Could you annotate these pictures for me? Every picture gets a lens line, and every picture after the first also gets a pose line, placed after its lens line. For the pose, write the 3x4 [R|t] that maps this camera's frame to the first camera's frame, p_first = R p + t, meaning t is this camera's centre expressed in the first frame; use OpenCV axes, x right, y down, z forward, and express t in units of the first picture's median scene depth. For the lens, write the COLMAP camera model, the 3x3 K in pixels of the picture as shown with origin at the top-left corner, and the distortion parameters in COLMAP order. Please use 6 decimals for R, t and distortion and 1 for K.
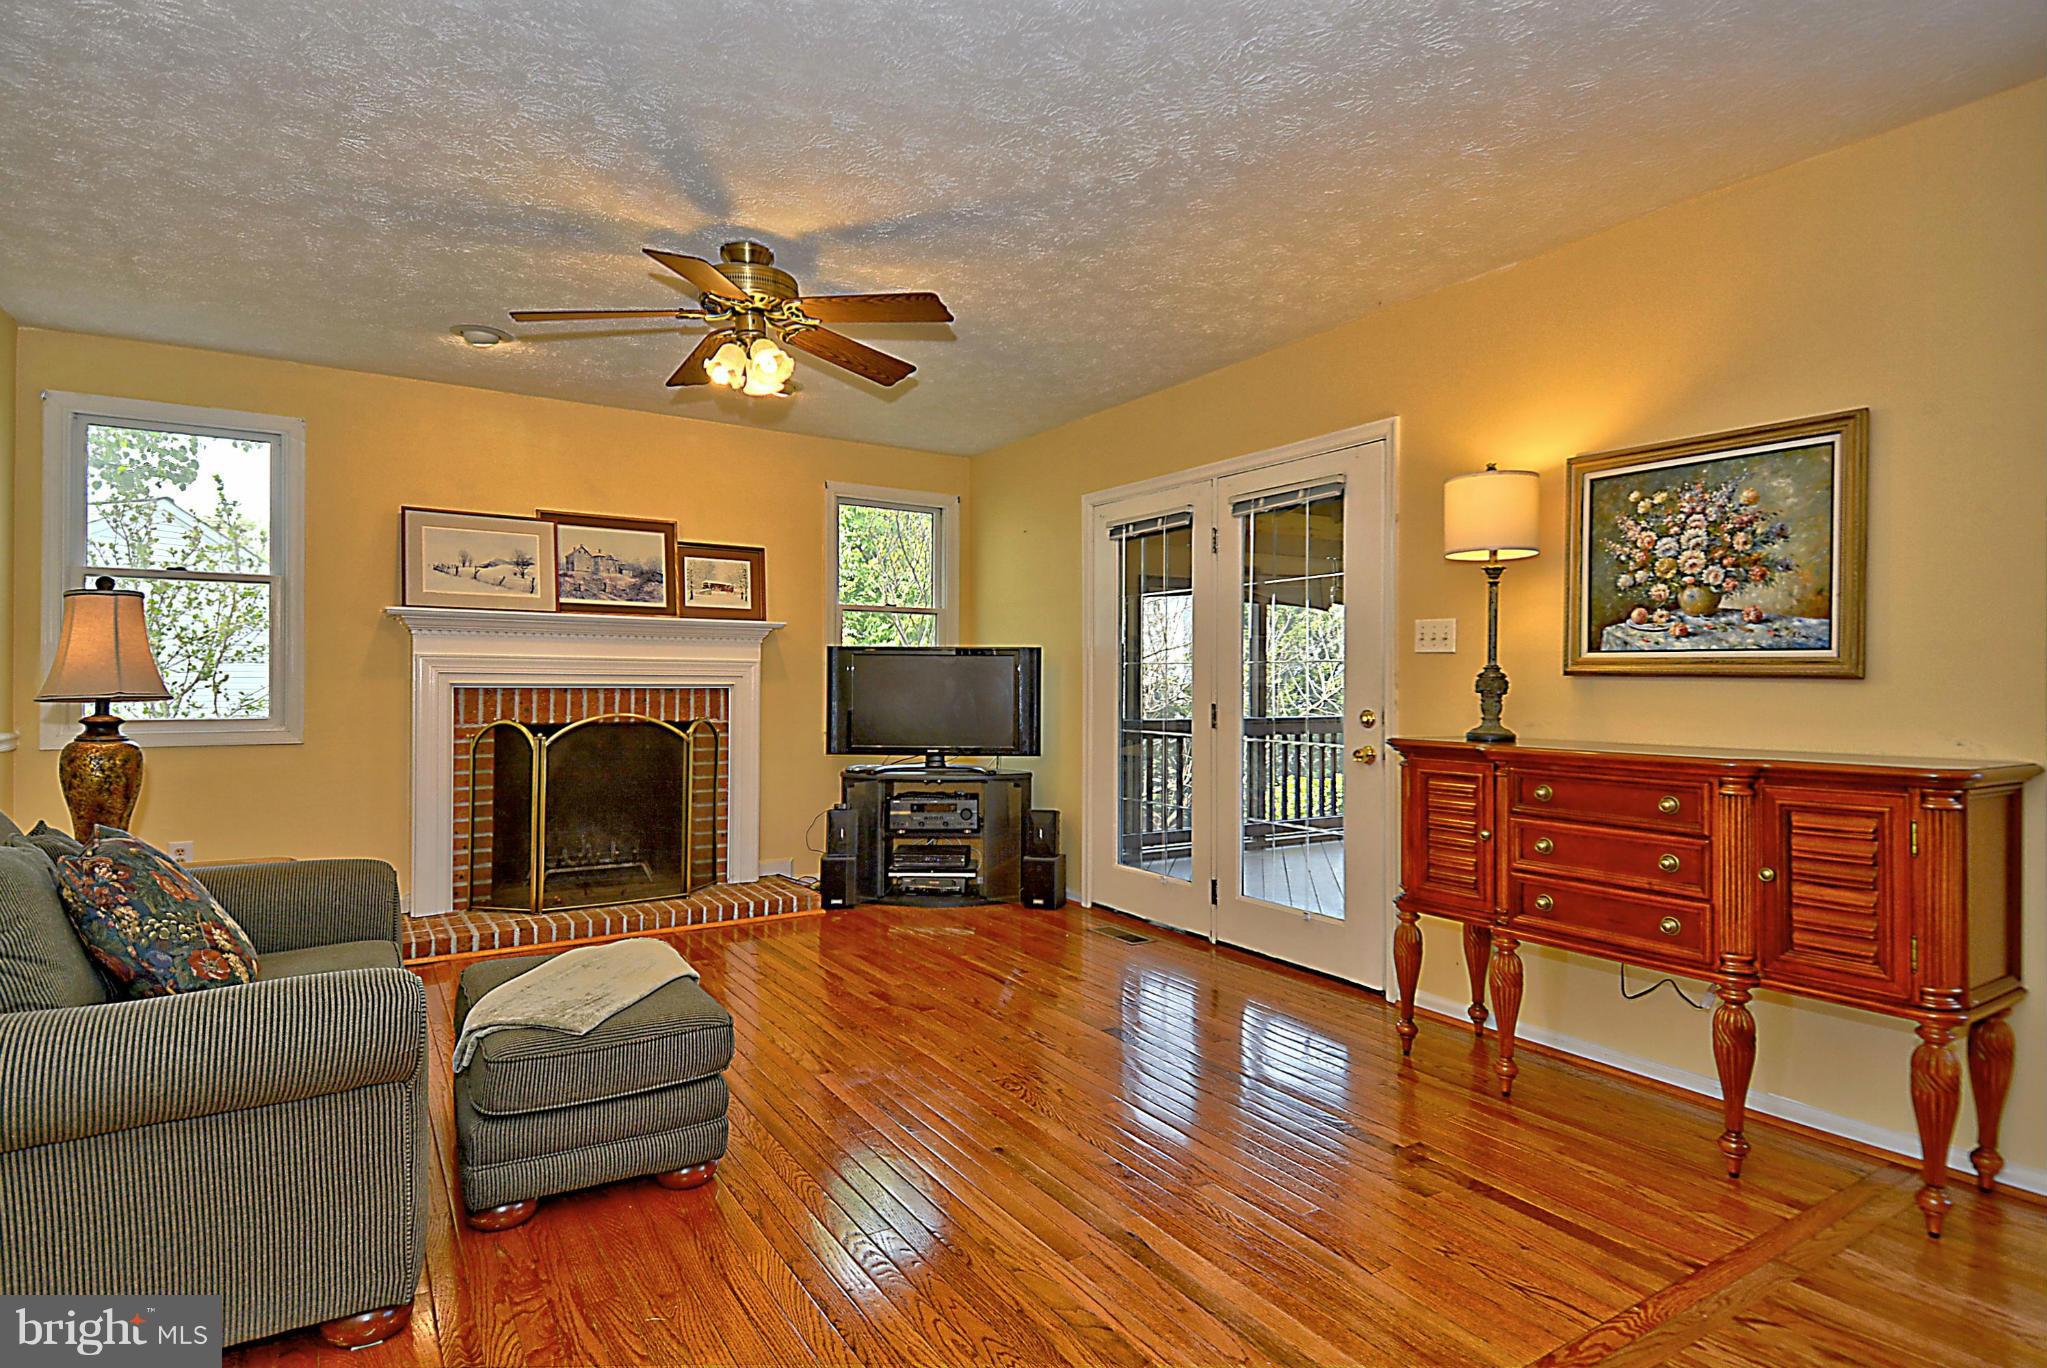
lens RADIAL K [[1055.2, 0, 1050.6], [0, 1055.2, 679.9], [0, 0, 1]] dist [0.040752, -0.000889]
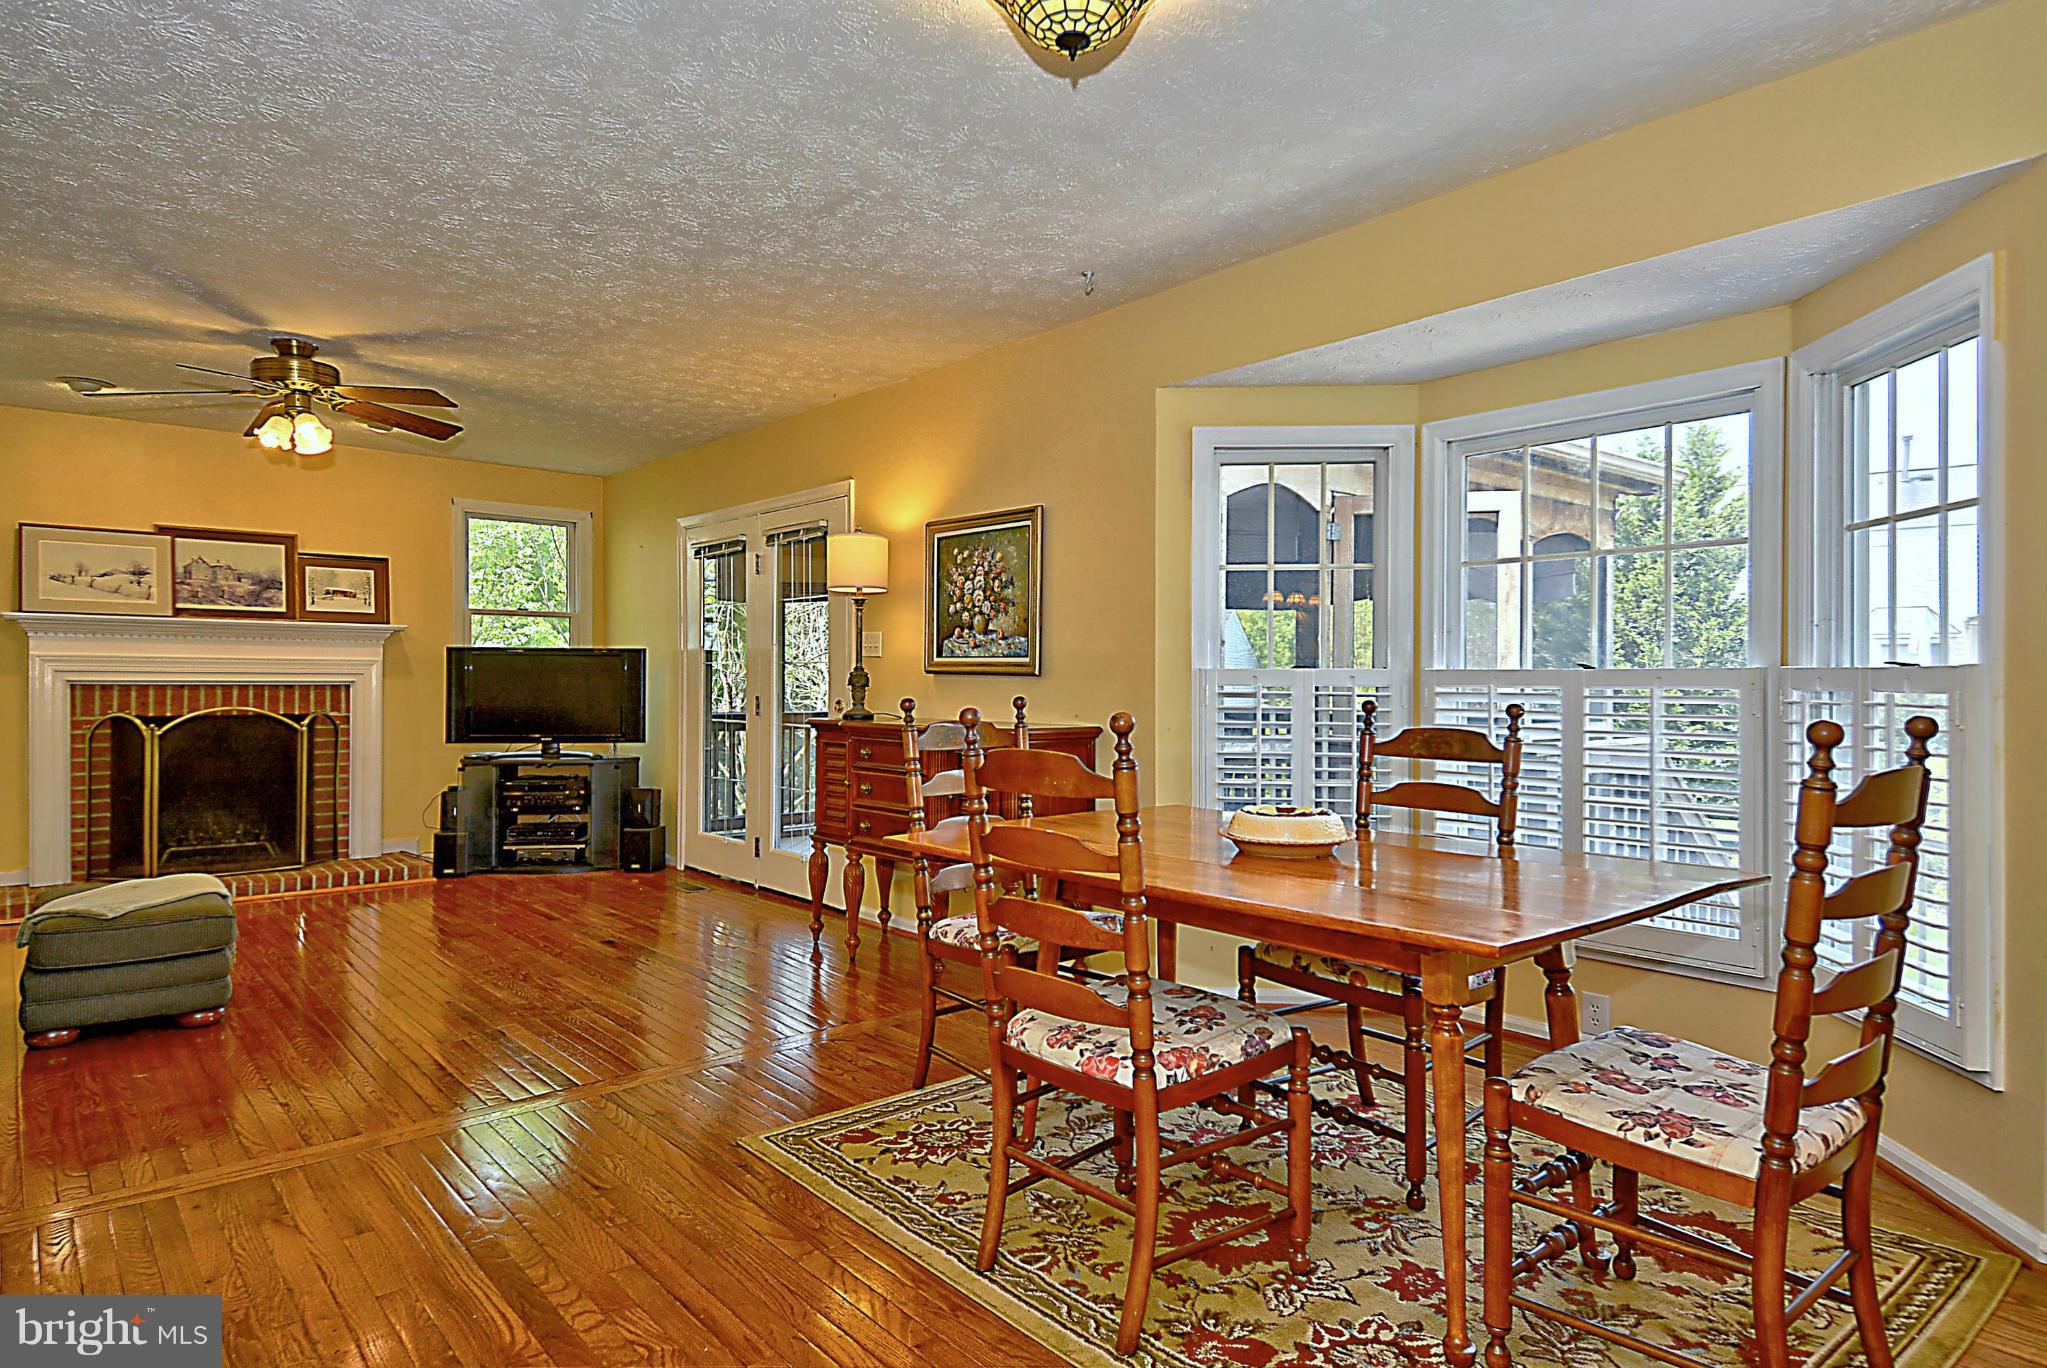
lens RADIAL K [[1103.6, 0, 1009.1], [0, 1103.6, 678.0], [0, 0, 1]] dist [0.075513, -0.060150]
pose [[0.989837, -0.001093, 0.142205, 0.250265], [0.000821, 0.999998, 0.001966, -0.000737], [-0.142206, -0.001829, 0.989835, -0.315598]]
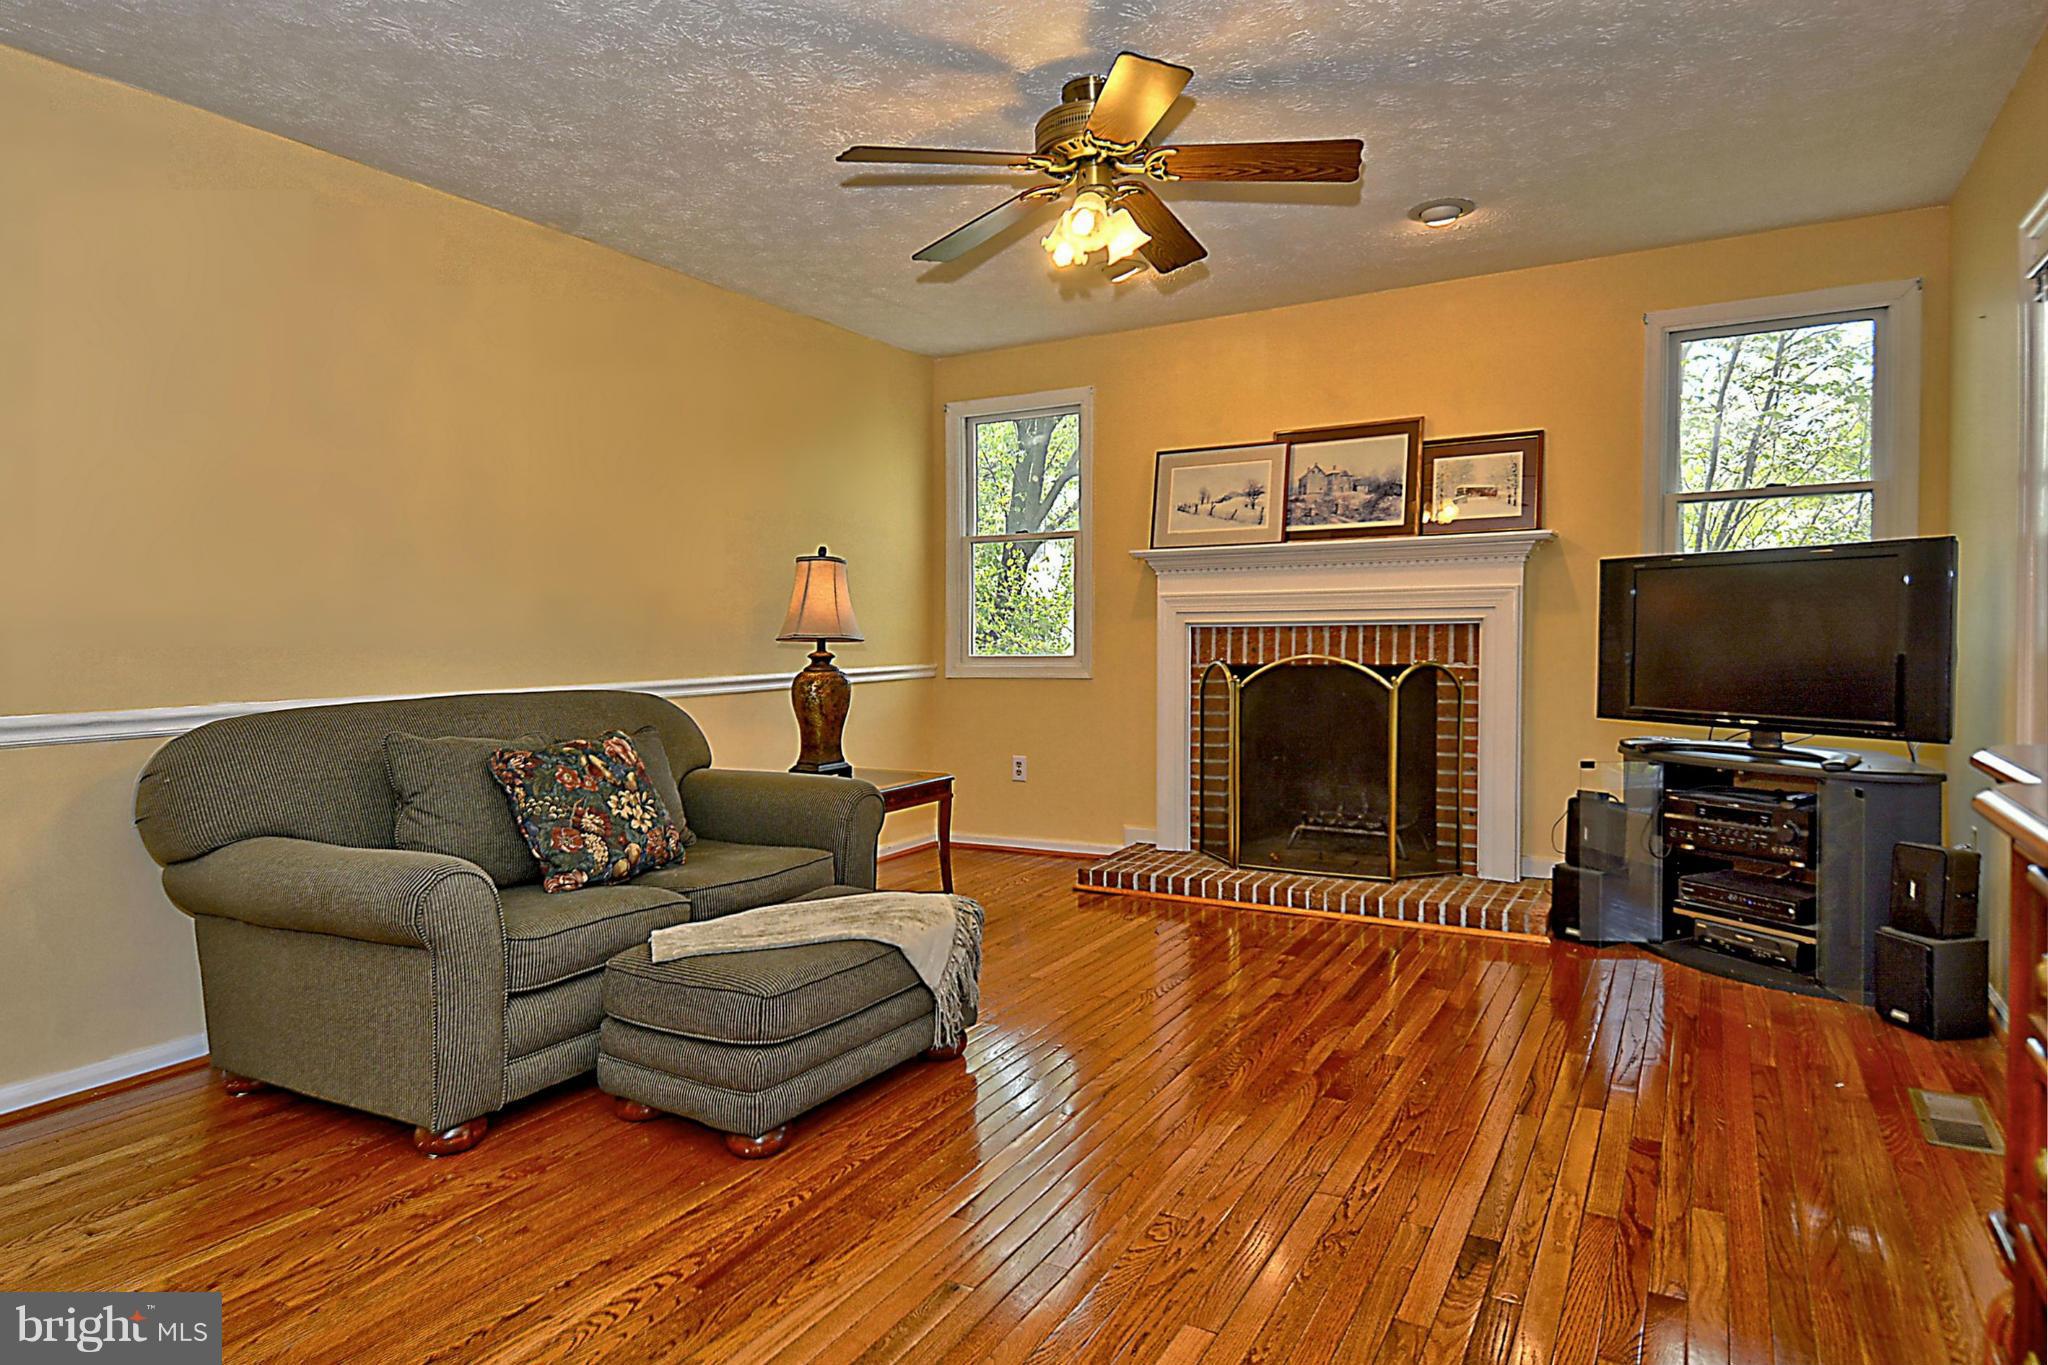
lens RADIAL K [[1172.4, 0, 1056.4], [0, 1172.4, 662.3], [0, 0, 1]] dist [0.001112, 0.000066]
pose [[0.446834, 0.015016, -0.894491, 0.366230], [0.019810, 0.999448, 0.026673, 0.008387], [0.894397, -0.029638, 0.446290, 0.404579]]
